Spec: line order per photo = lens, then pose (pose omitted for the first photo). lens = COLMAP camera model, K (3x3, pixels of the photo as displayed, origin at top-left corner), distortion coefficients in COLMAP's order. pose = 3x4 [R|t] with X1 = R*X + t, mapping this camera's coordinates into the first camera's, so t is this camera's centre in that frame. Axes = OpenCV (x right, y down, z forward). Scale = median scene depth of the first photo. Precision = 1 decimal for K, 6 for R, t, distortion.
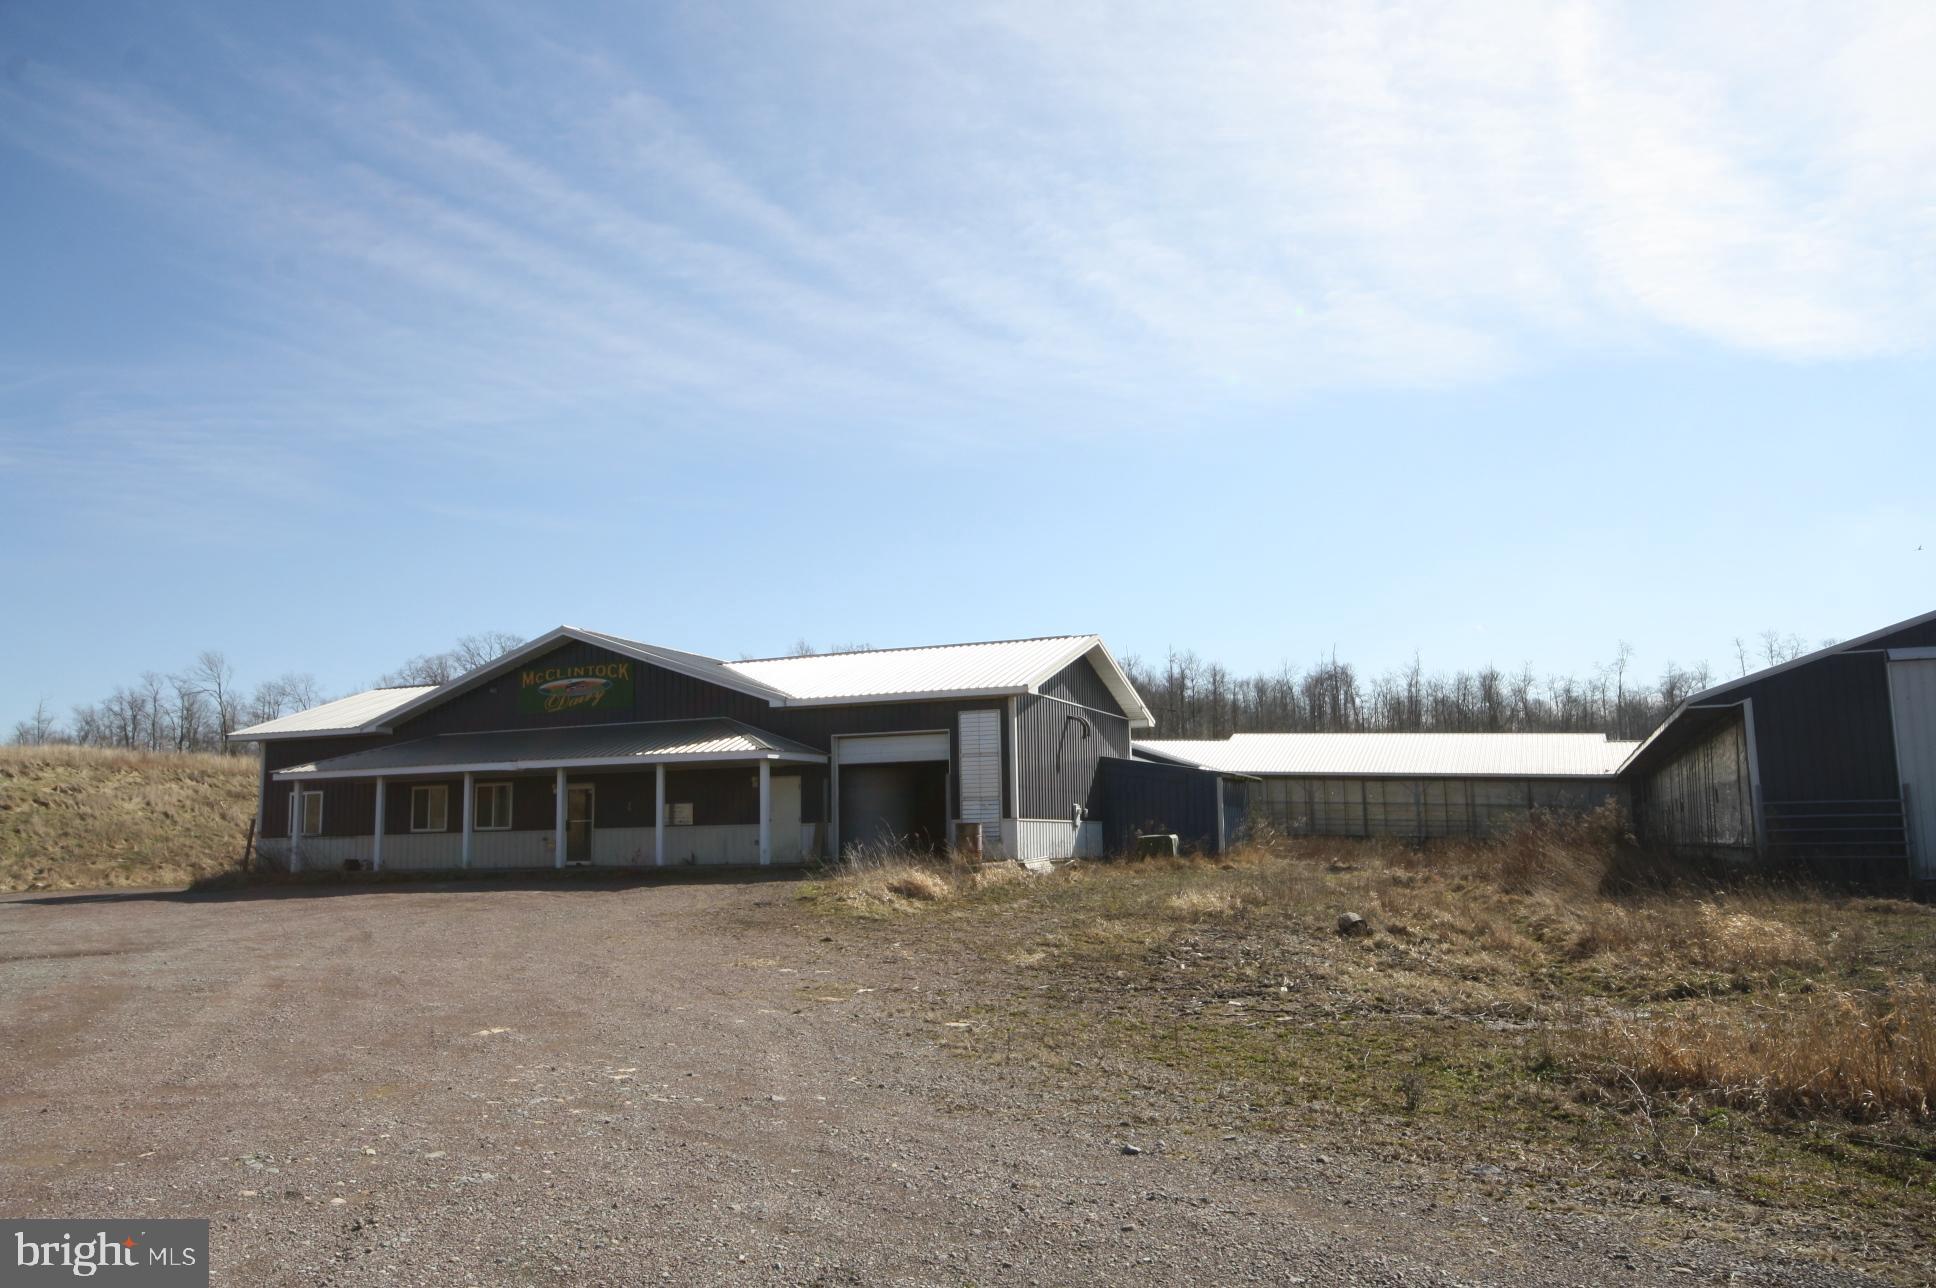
lens RADIAL K [[1427.2, 0, 968.0], [0, 1427.2, 644.0], [0, 0, 1]] dist [0.005617, 0.004839]
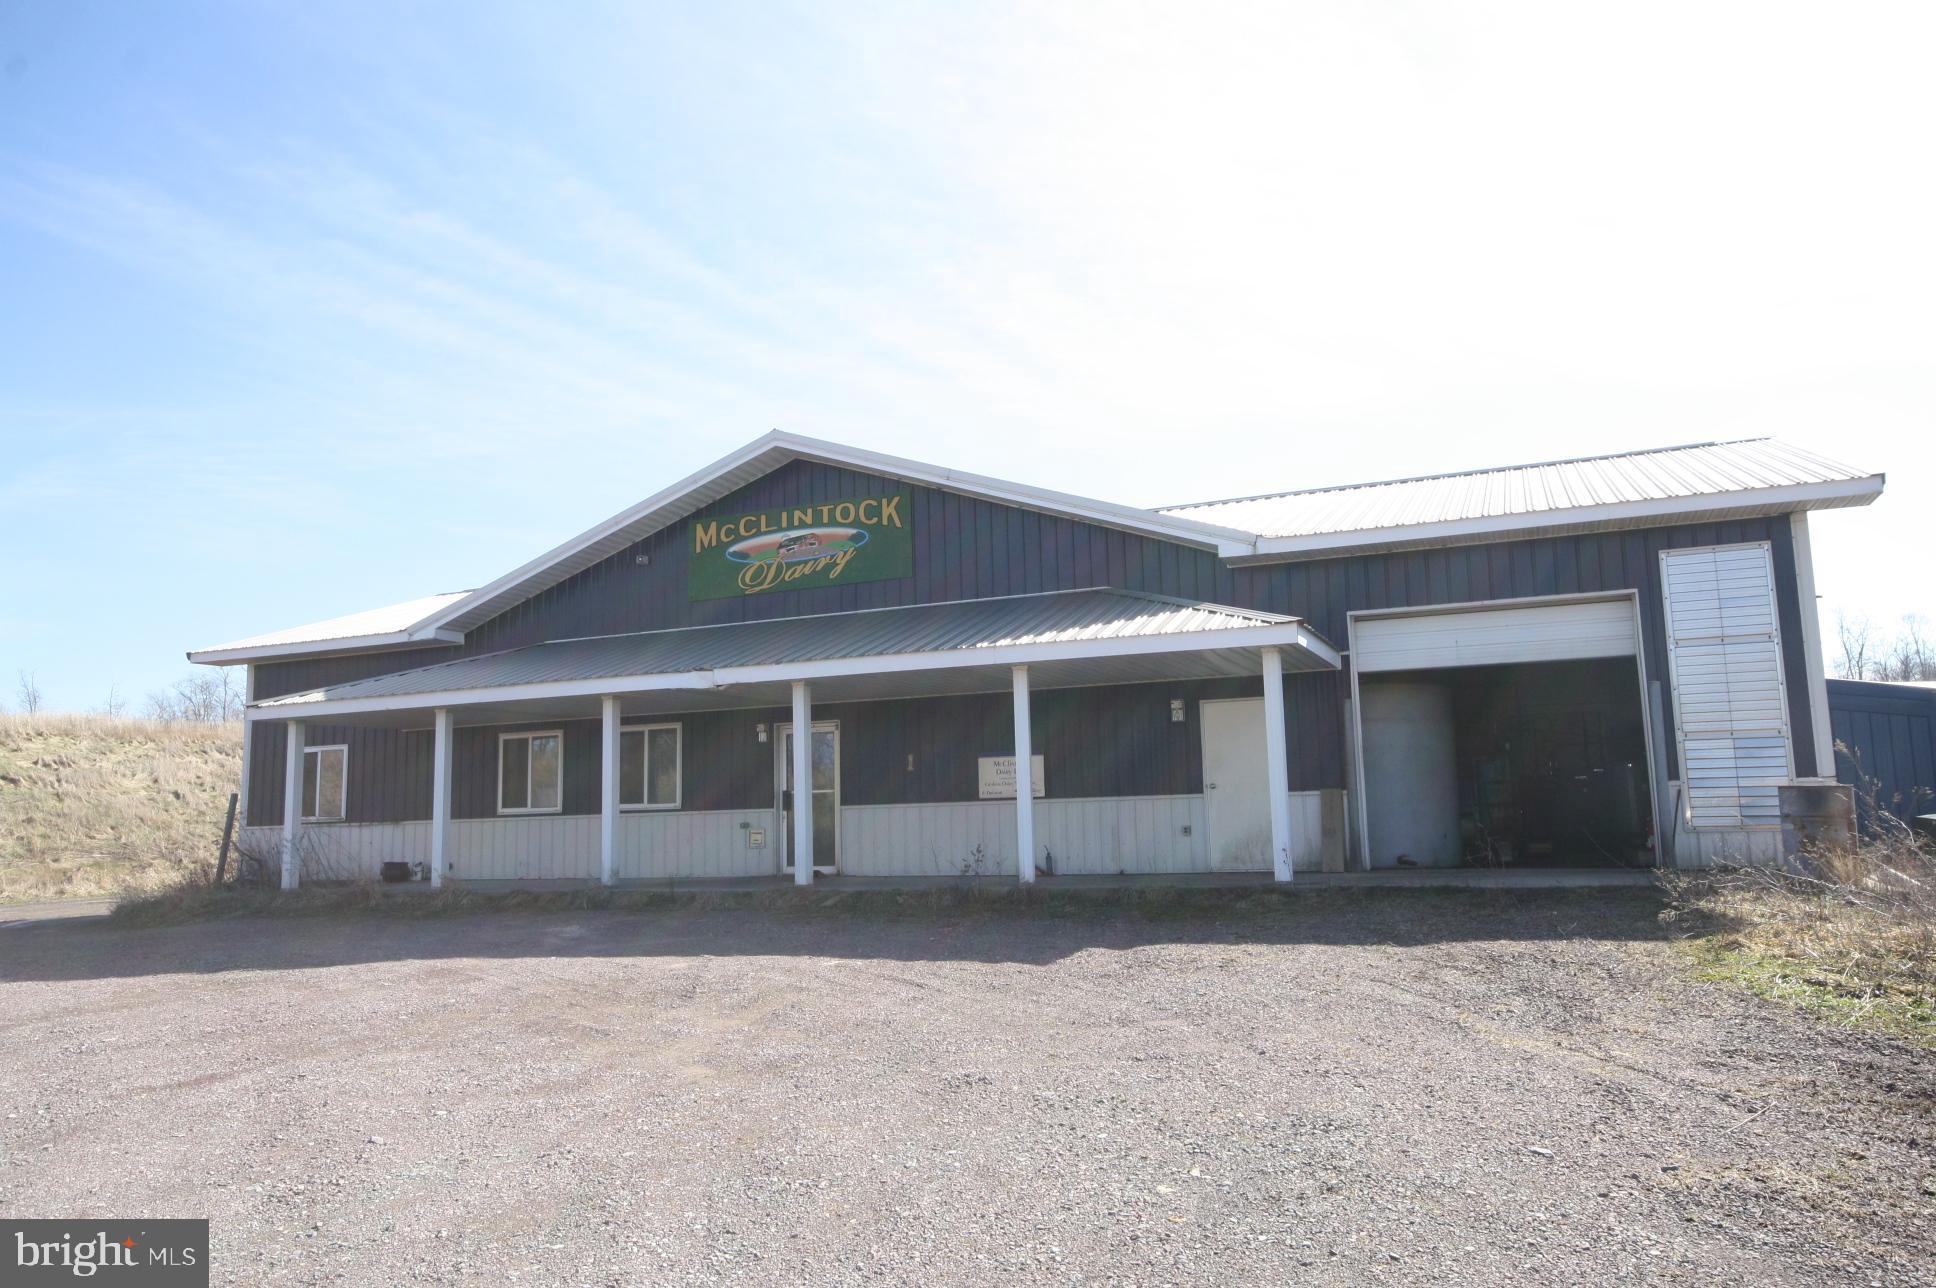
lens RADIAL K [[1329.3, 0, 968.0], [0, 1329.3, 644.0], [0, 0, 1]] dist [0.005550, 0.003848]
pose [[0.999749, -0.007162, -0.021216, -0.227282], [0.007226, 0.999970, 0.002907, 0.076032], [0.021194, -0.003059, 0.999771, 0.564547]]
